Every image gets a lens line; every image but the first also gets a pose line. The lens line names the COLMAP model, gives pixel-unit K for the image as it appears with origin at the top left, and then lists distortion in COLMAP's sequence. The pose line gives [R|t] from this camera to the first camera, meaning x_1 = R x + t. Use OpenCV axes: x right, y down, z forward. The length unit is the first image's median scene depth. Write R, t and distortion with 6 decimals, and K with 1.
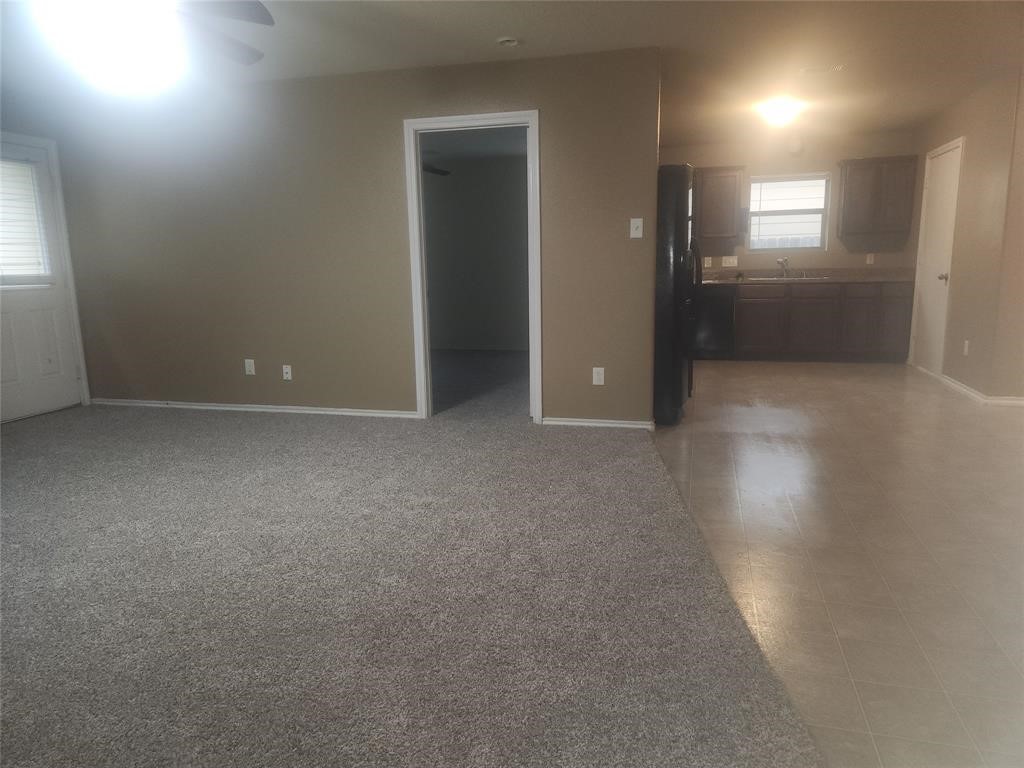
lens RADIAL K [[666.5, 0, 492.2], [0, 666.5, 385.4], [0, 0, 1]] dist [0.003539, -0.000151]
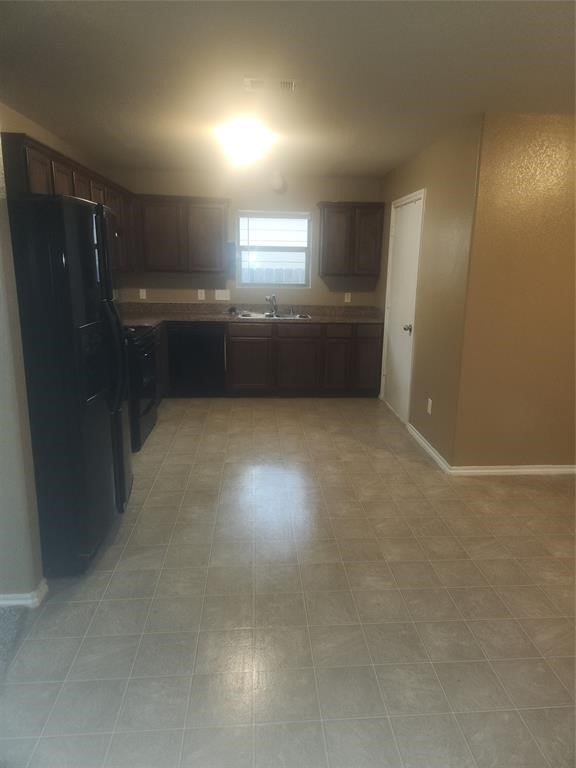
lens RADIAL K [[514.9, 0, 288.0], [0, 514.9, 384.0], [0, 0, 1]] dist [-0.000504, -0.001764]
pose [[0.929174, -0.040674, 0.367399, 0.181335], [0.024546, 0.998523, 0.048465, -0.100299], [-0.368828, -0.036014, 0.928800, 0.283998]]
